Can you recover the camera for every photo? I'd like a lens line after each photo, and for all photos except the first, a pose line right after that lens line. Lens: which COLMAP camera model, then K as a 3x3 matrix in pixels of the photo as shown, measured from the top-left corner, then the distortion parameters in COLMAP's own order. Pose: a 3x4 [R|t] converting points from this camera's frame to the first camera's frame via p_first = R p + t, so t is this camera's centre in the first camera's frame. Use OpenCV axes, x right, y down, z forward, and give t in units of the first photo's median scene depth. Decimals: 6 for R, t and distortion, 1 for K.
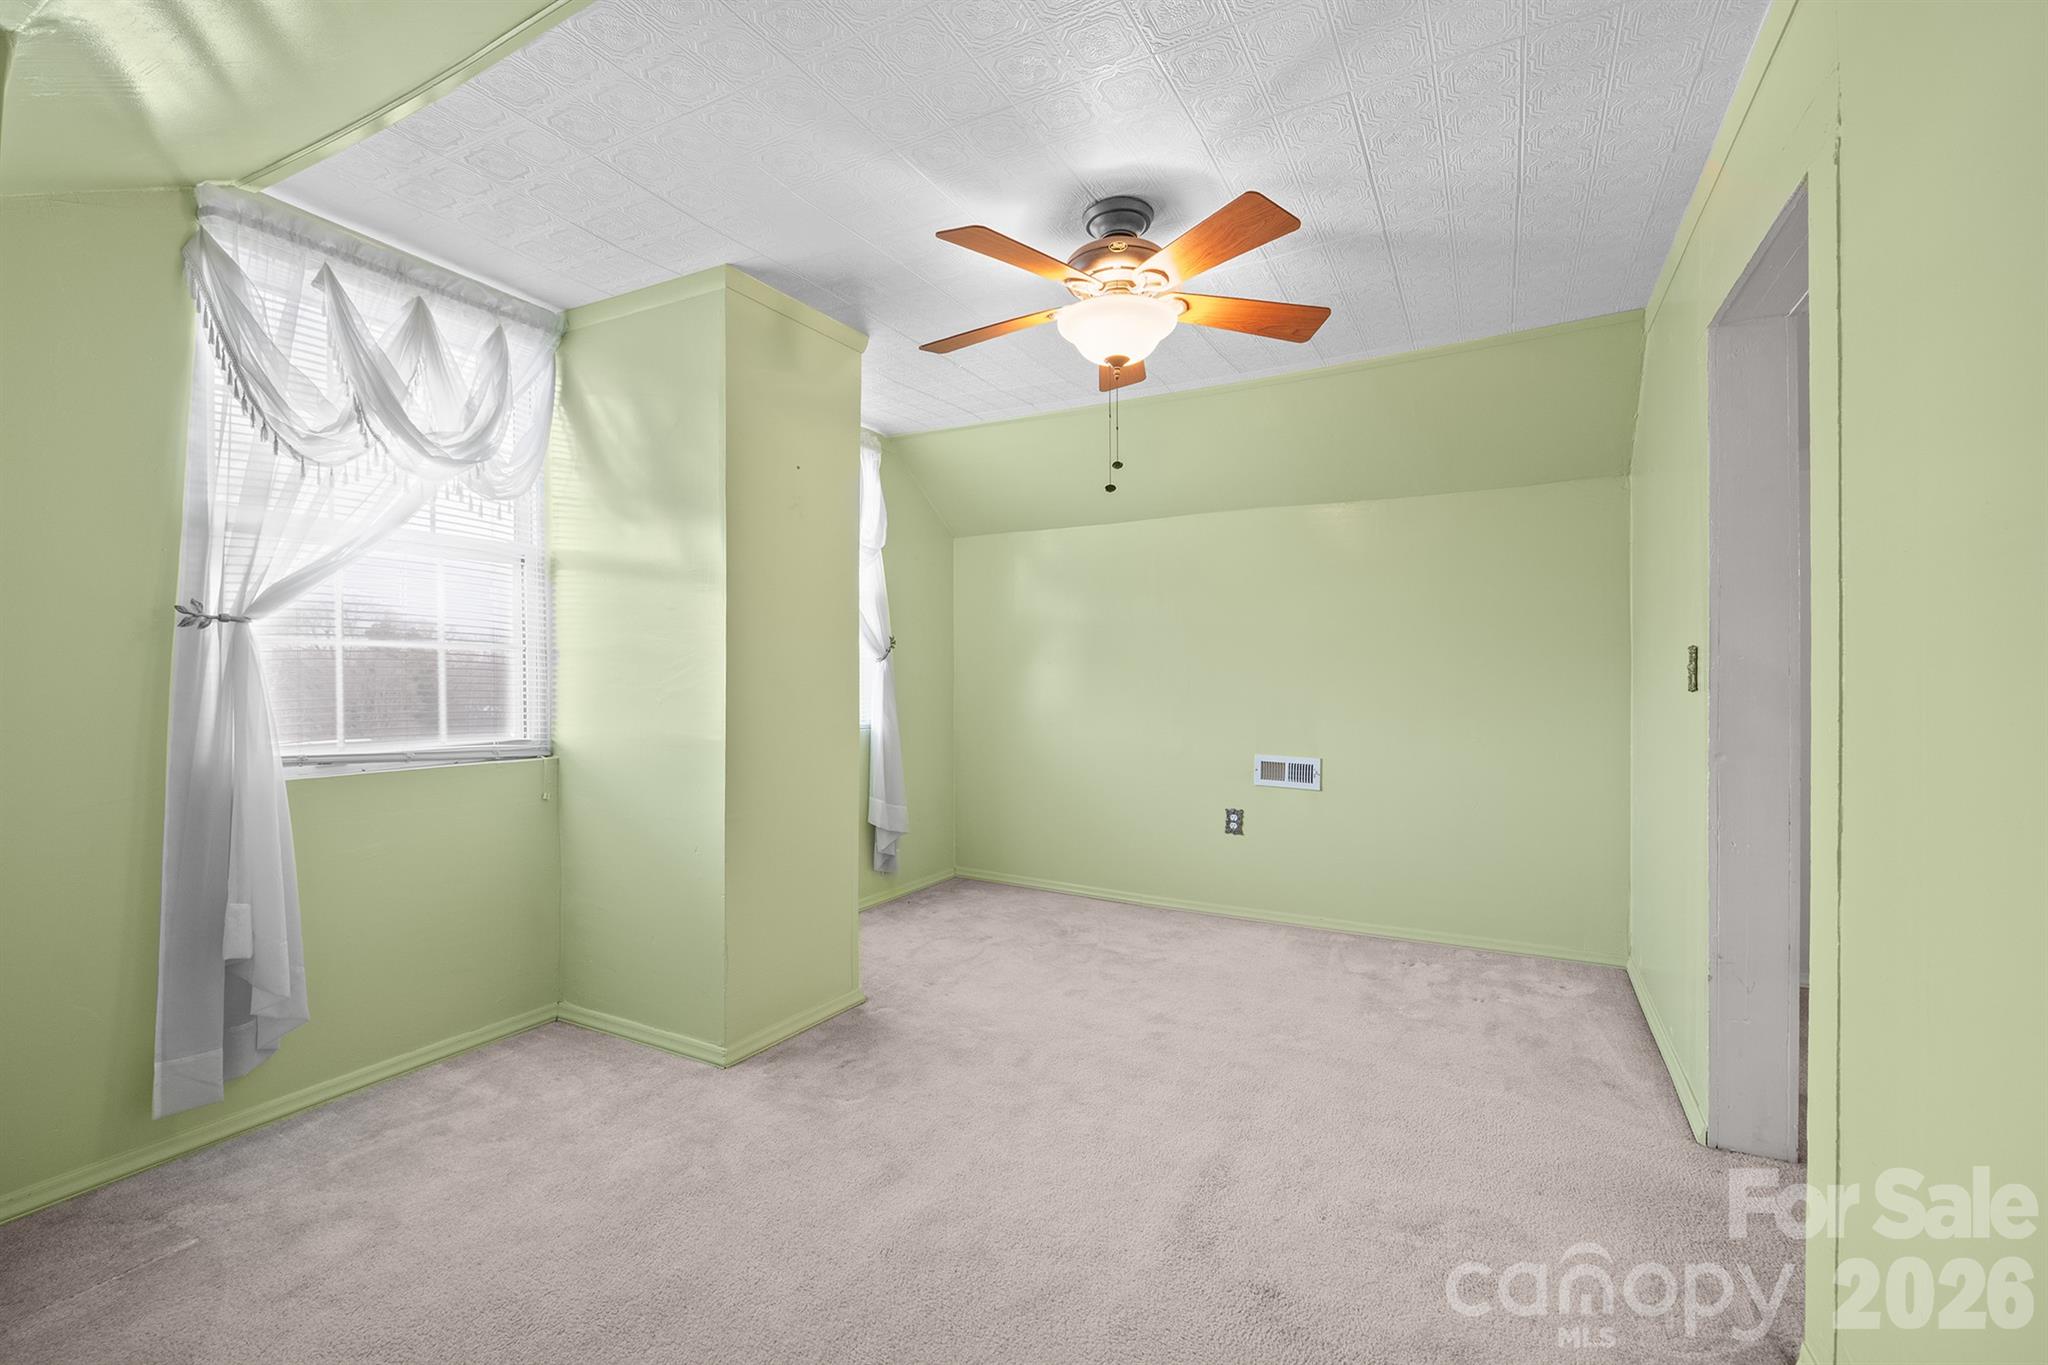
lens RADIAL K [[874.9, 0, 1036.2], [0, 874.9, 684.0], [0, 0, 1]] dist [0.000473, 0.000063]
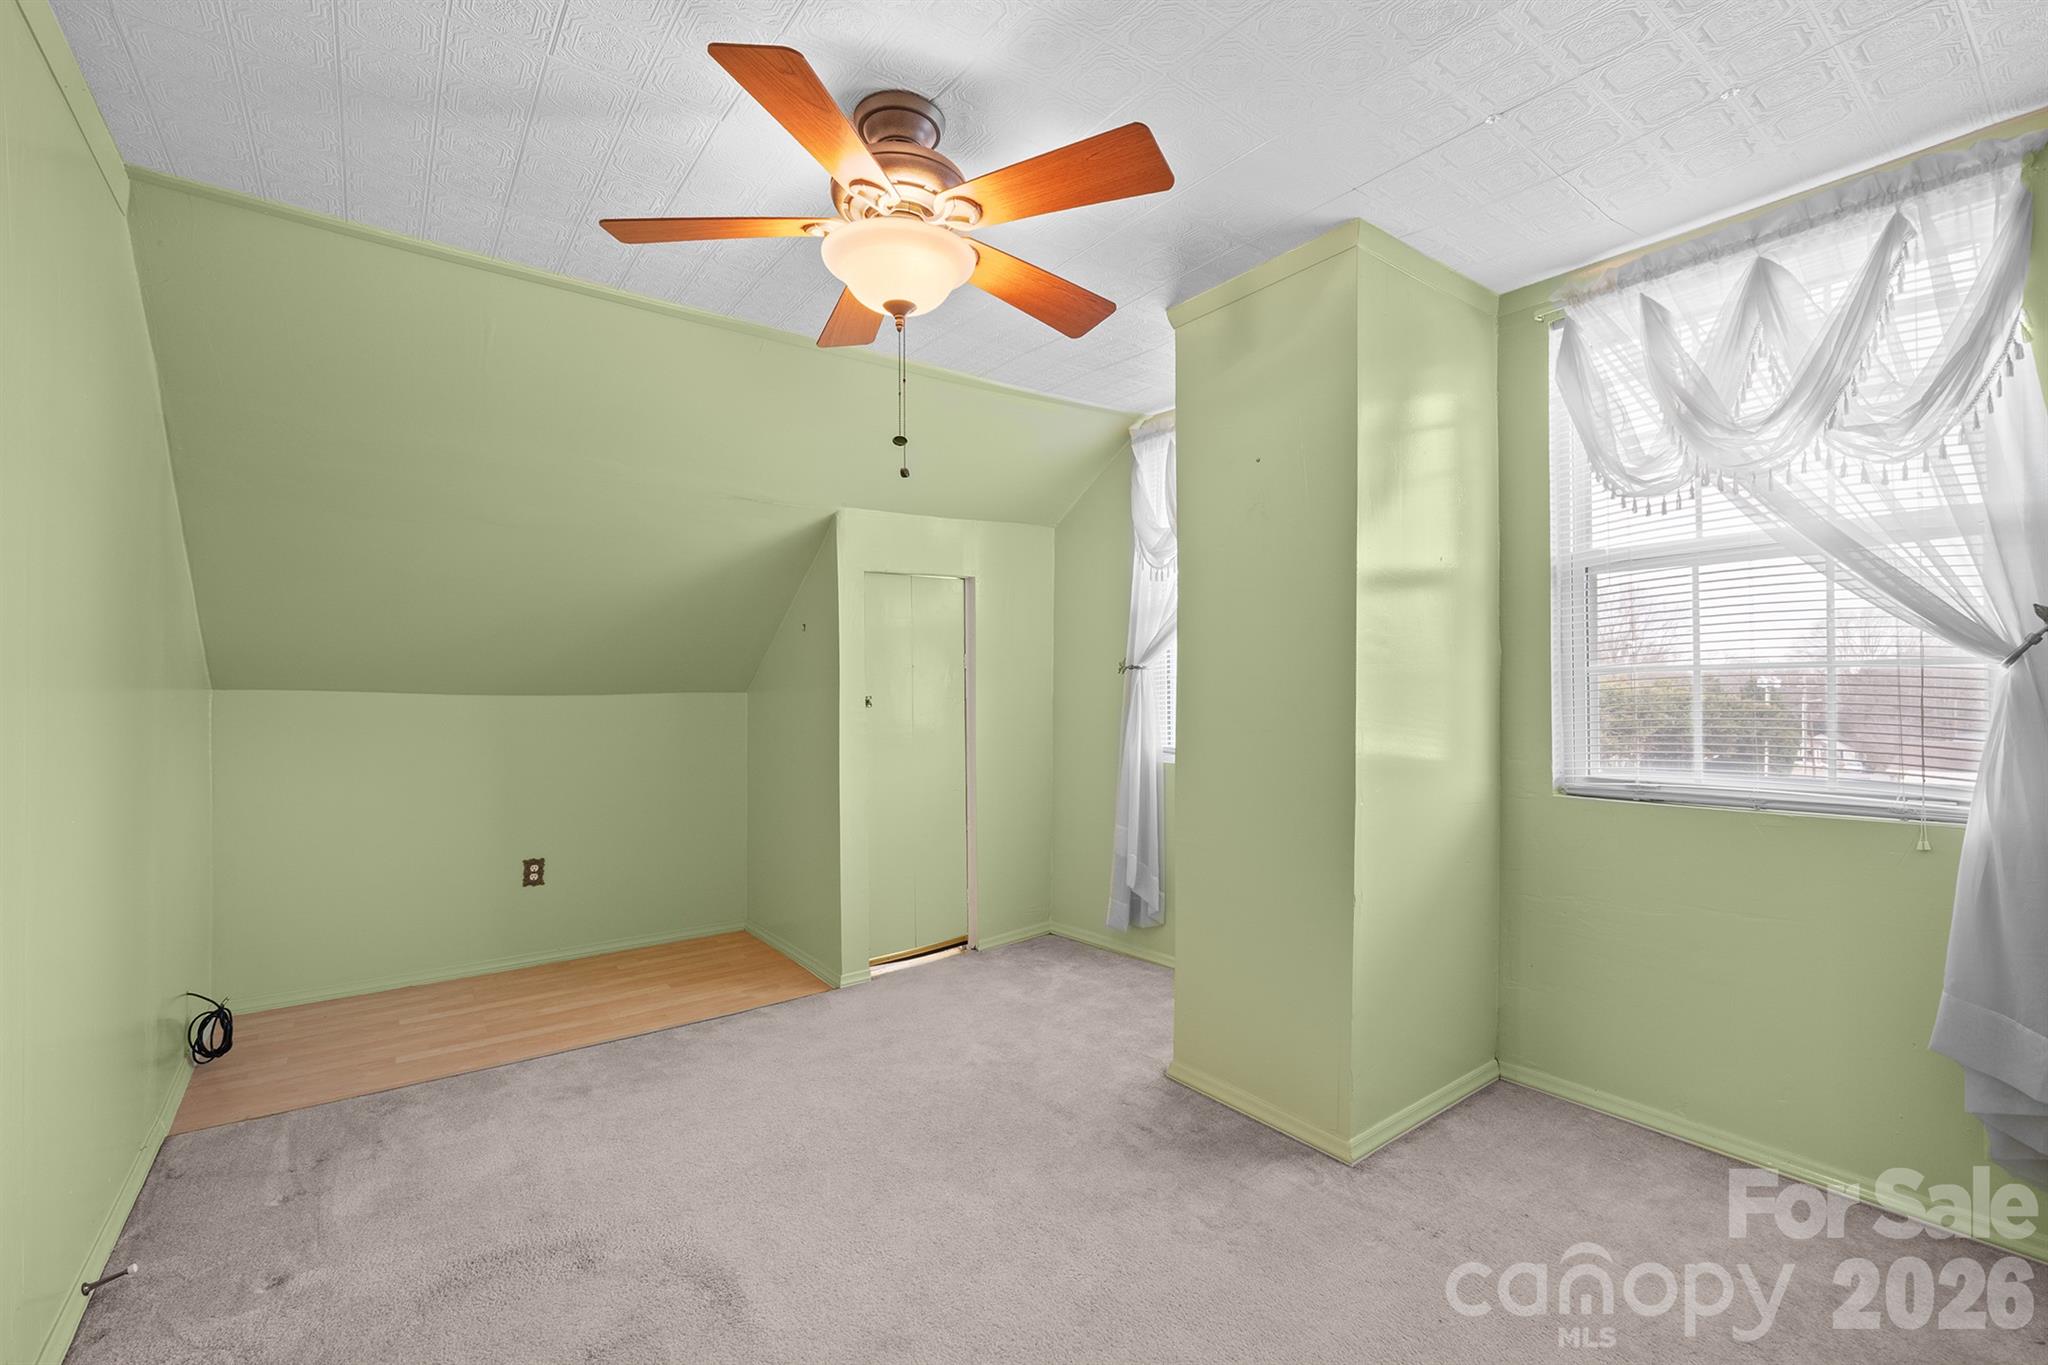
lens RADIAL K [[874.9, 0, 1036.2], [0, 874.9, 684.0], [0, 0, 1]] dist [0.000473, 0.000063]
pose [[-0.420835, -0.024055, -0.906818, 0.633642], [-0.004901, 0.999694, -0.024245, 0.004166], [0.907124, -0.005759, -0.420824, 1.257097]]
